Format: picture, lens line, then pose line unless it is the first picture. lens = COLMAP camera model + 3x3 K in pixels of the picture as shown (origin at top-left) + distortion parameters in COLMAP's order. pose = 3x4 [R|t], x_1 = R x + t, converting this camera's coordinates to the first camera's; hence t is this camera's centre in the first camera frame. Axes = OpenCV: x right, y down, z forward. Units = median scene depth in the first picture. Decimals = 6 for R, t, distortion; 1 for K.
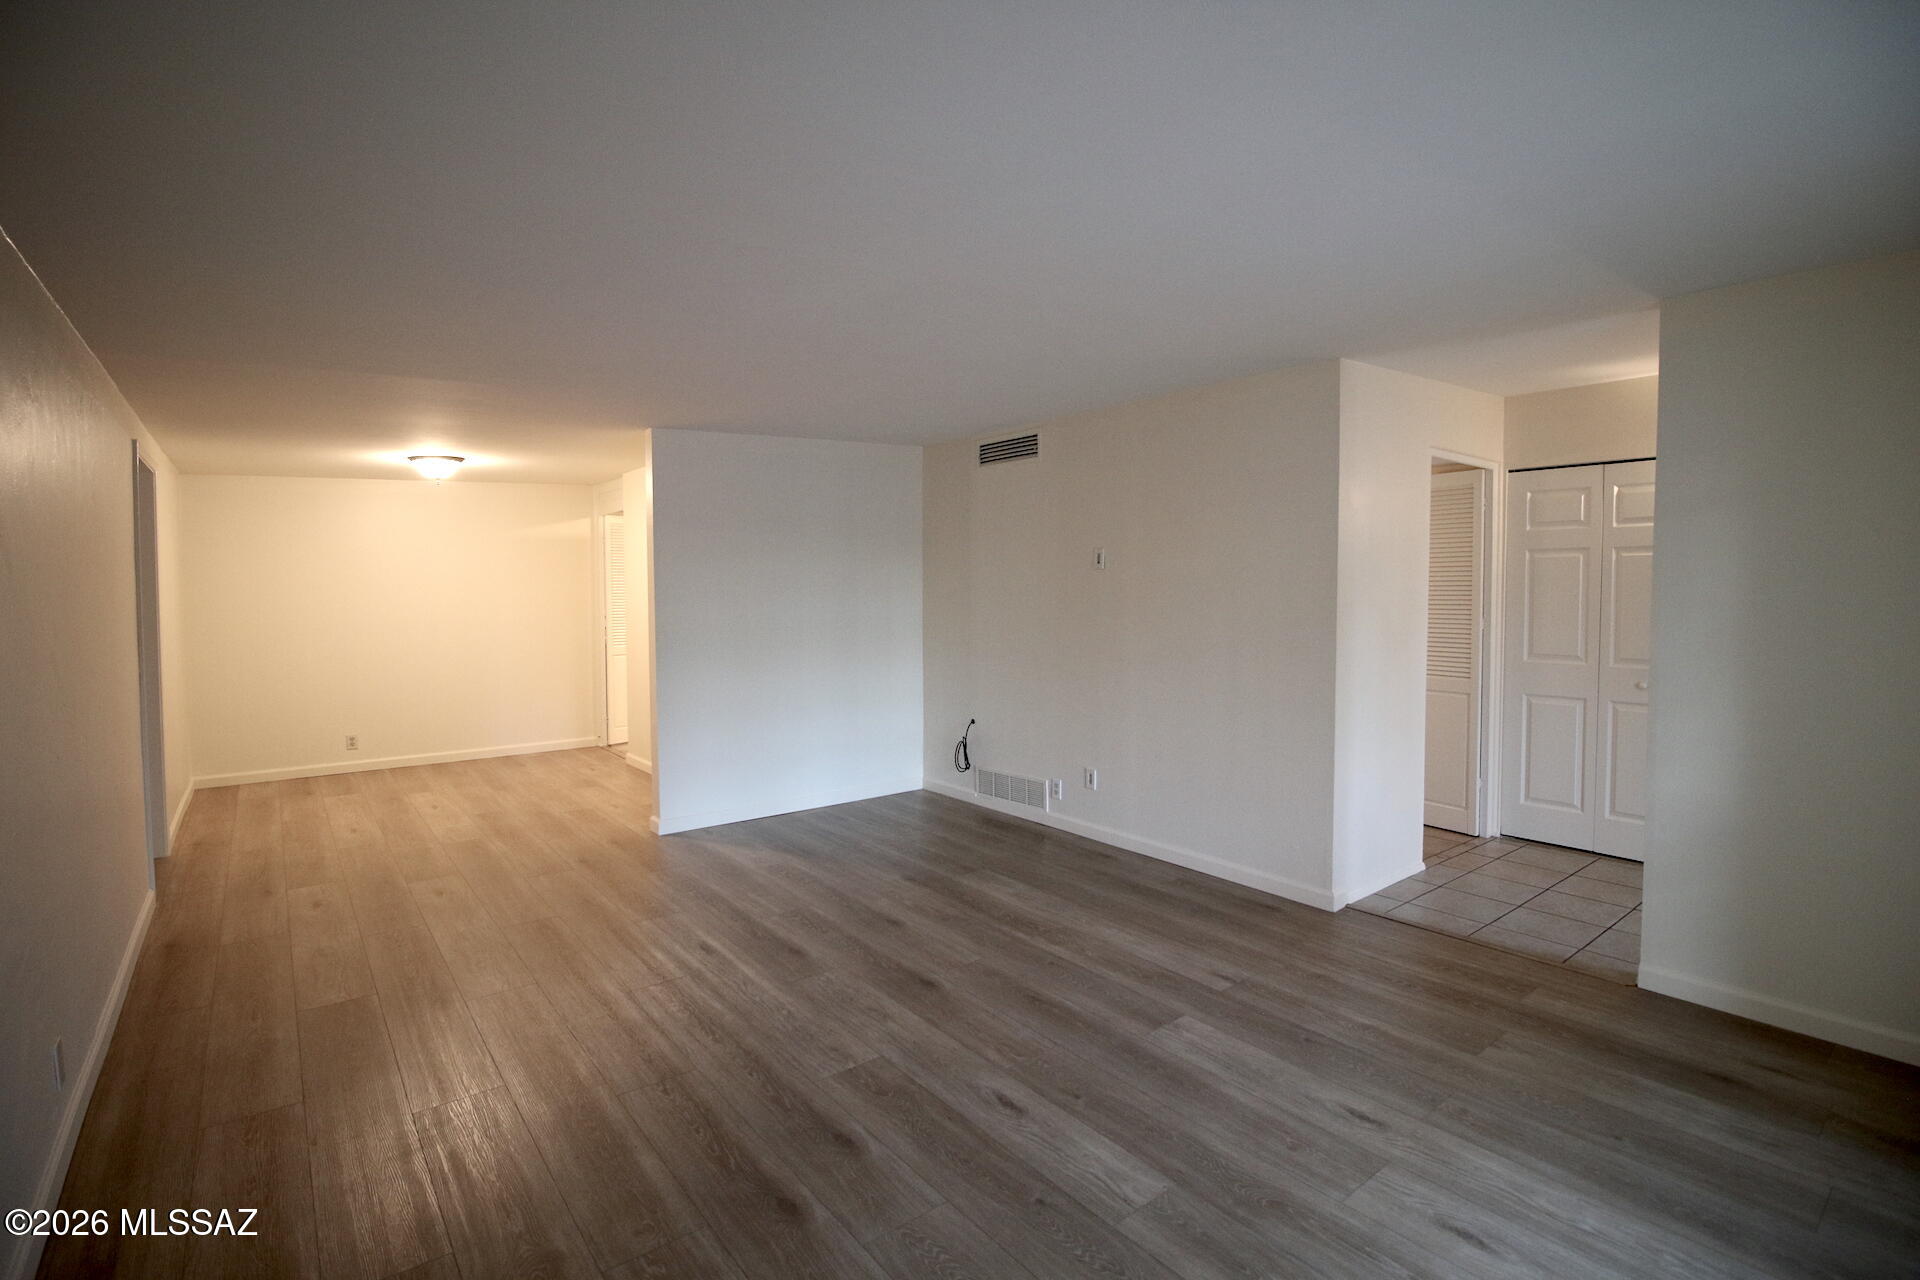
lens RADIAL K [[883.5, 0, 967.7], [0, 883.5, 630.1], [0, 0, 1]] dist [0.000307, -0.012908]
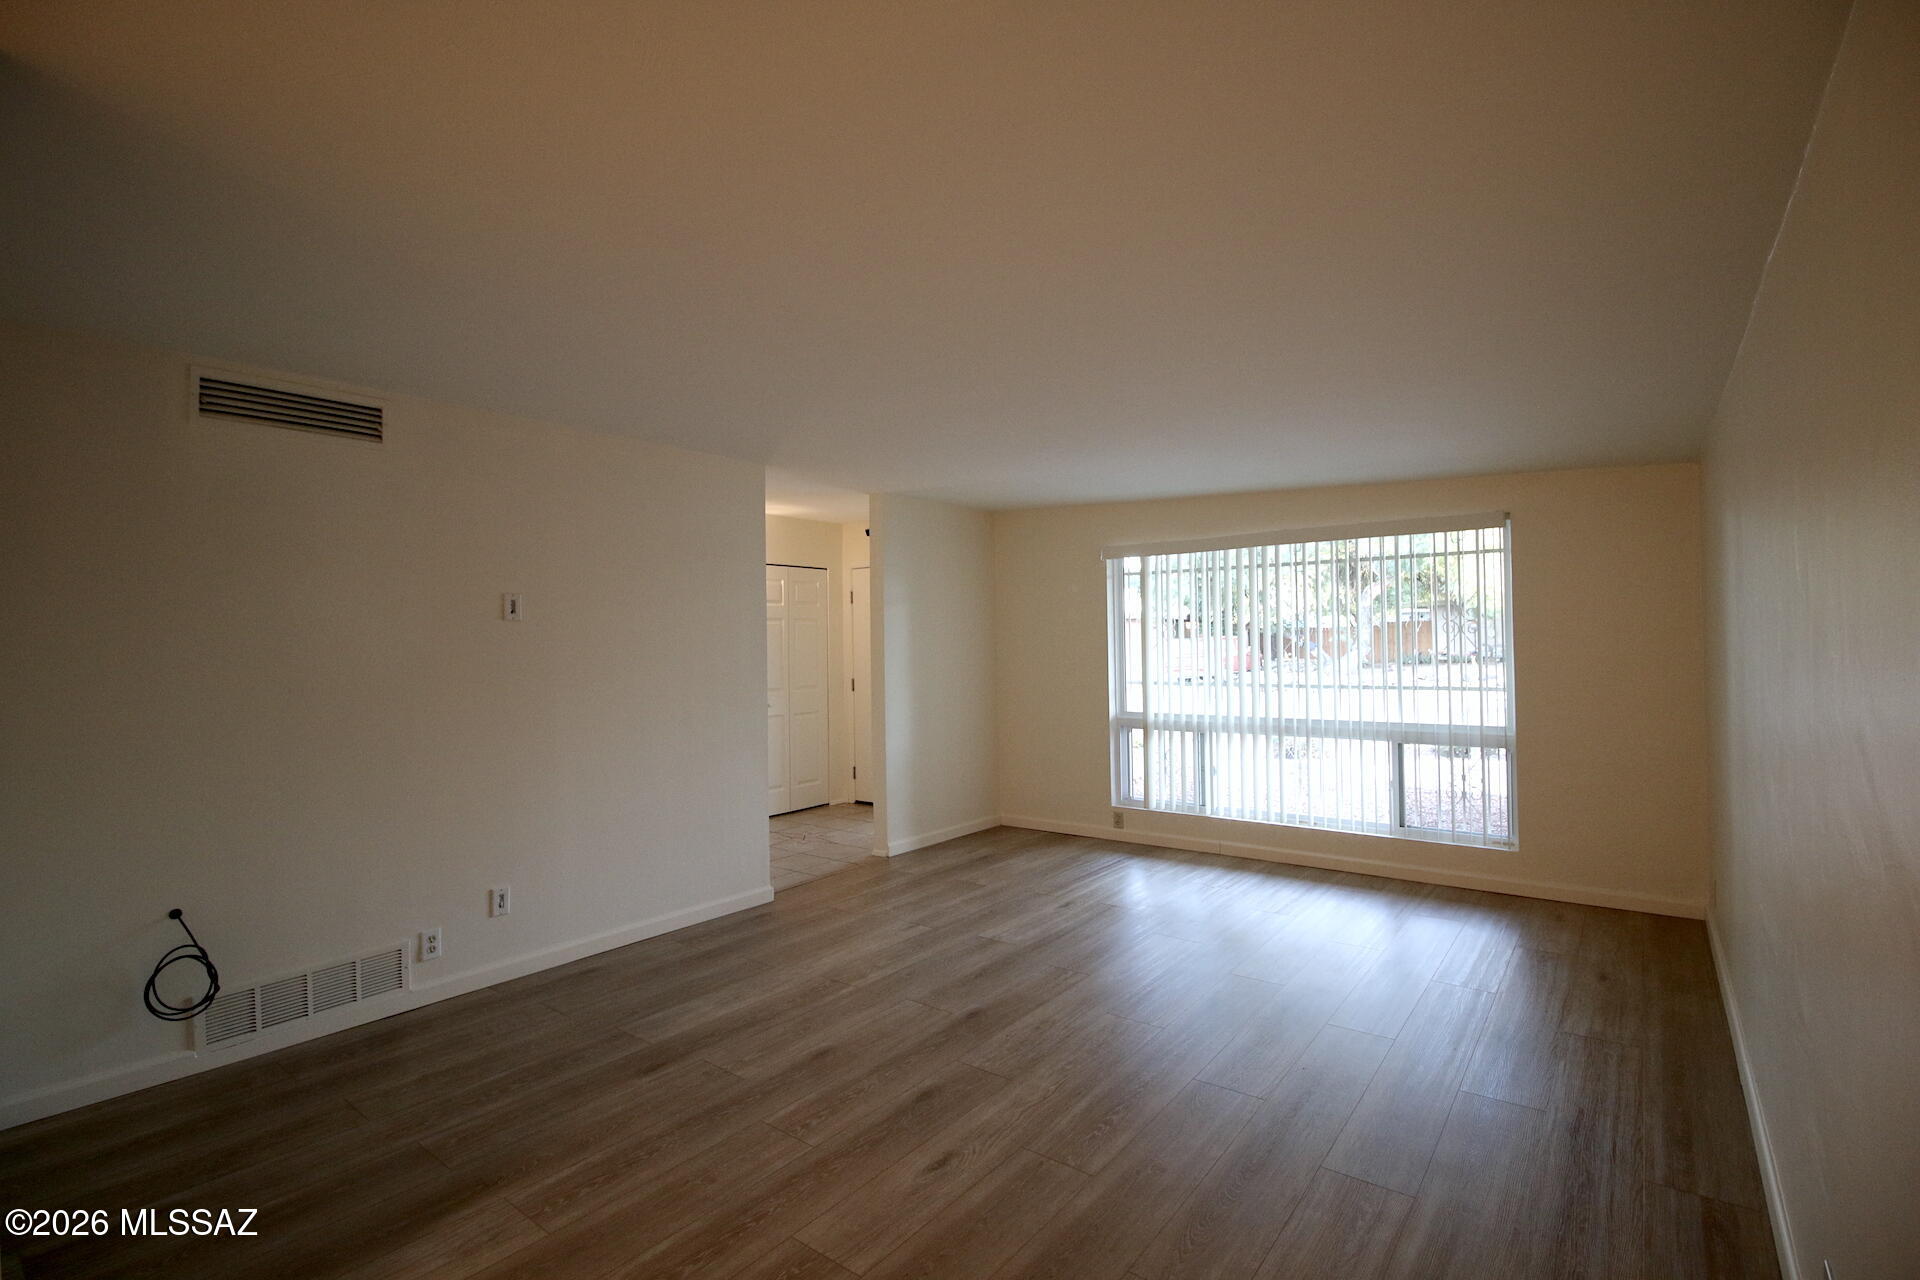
lens RADIAL K [[883.5, 0, 967.7], [0, 883.5, 630.1], [0, 0, 1]] dist [0.000307, -0.012908]
pose [[-0.237880, 0.019178, 0.971105, -1.092001], [0.062291, 0.998048, -0.004451, -0.050598], [-0.969295, 0.059432, -0.238610, 1.258299]]
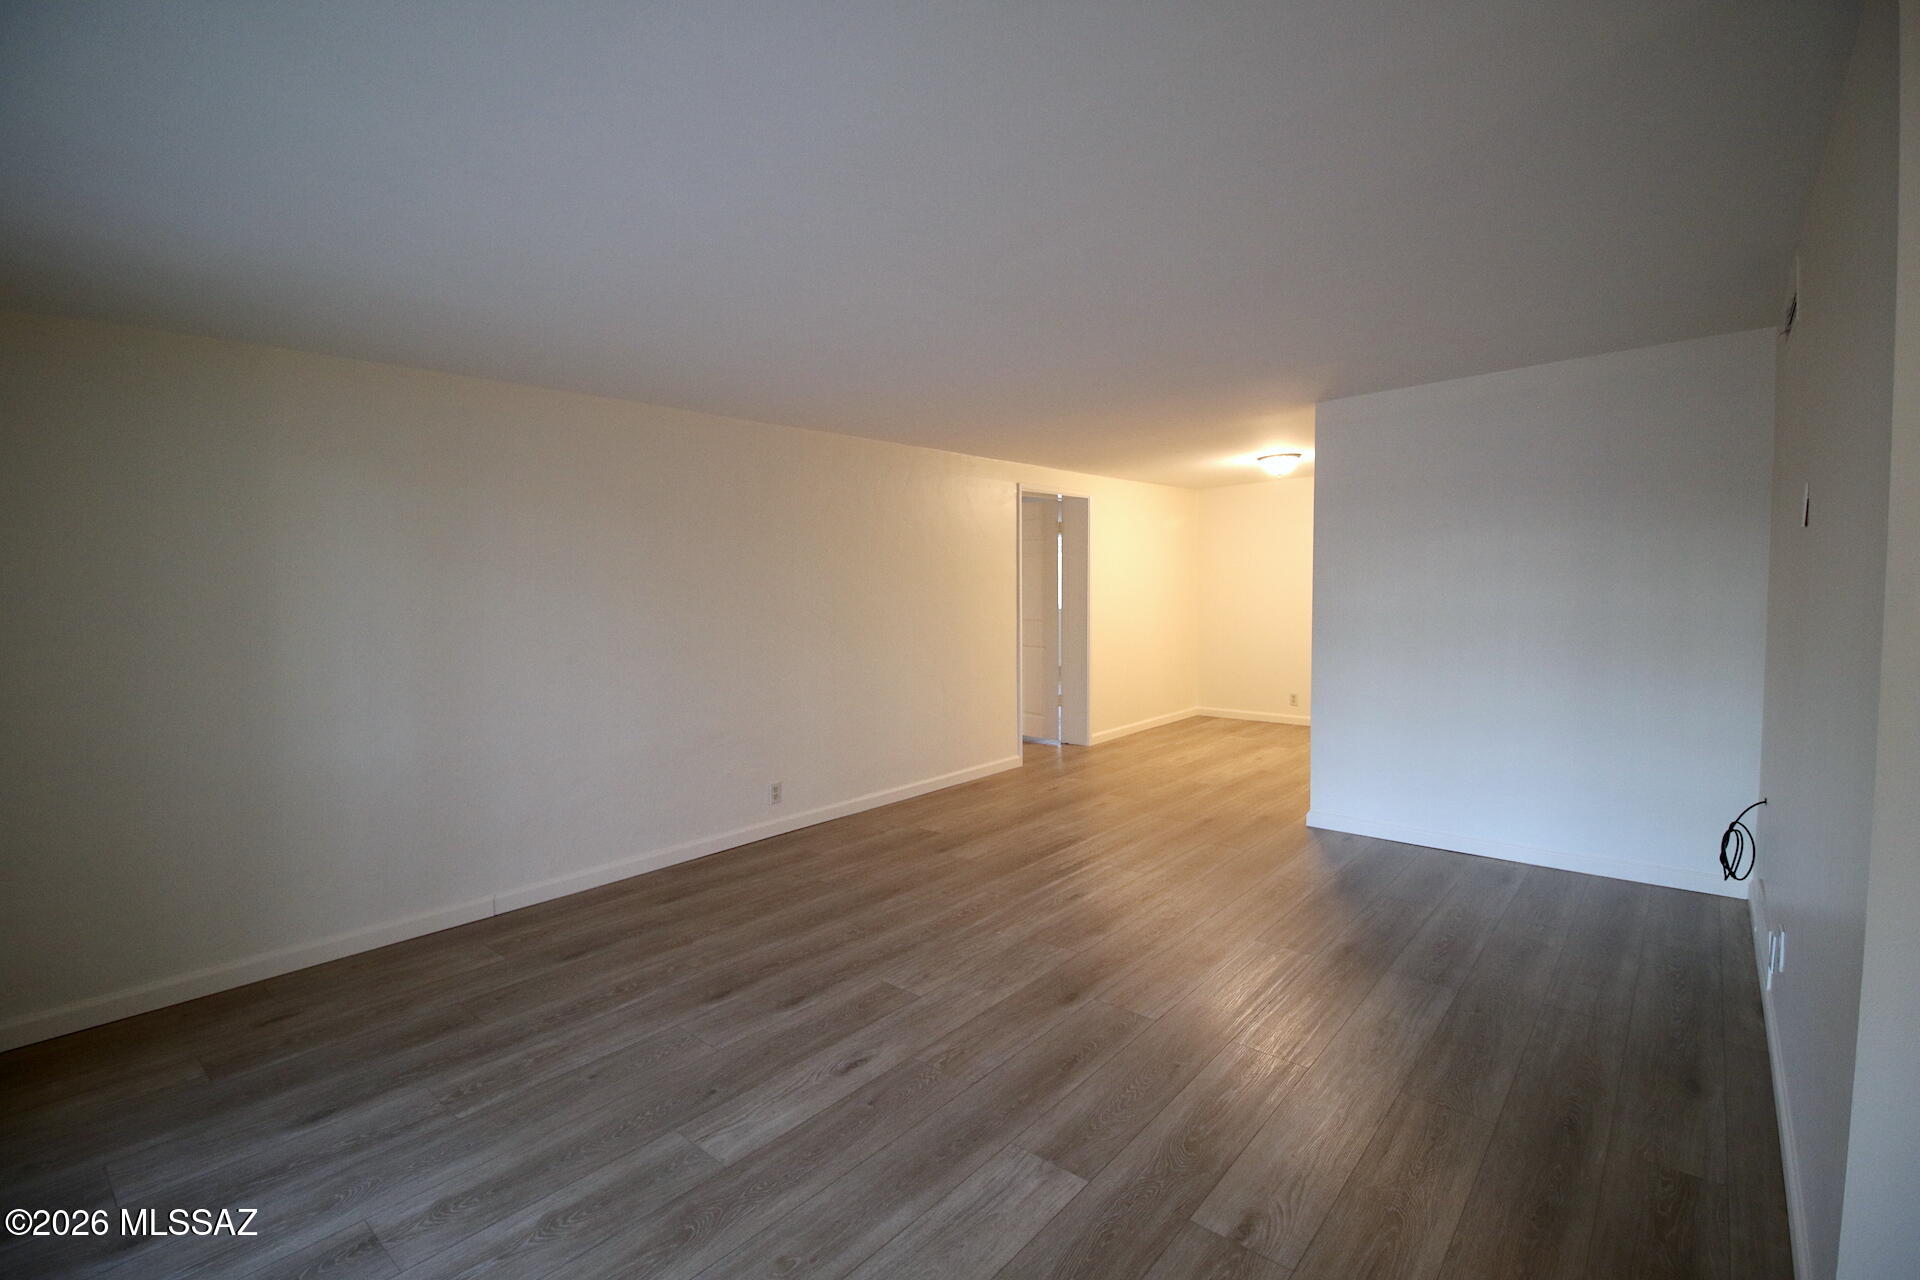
lens RADIAL K [[883.5, 0, 967.7], [0, 883.5, 630.1], [0, 0, 1]] dist [0.000307, -0.012908]
pose [[0.194882, 0.060805, -0.978940, 0.841299], [-0.038364, 0.997785, 0.054339, -0.034287], [0.980076, 0.026966, 0.196783, 0.715134]]
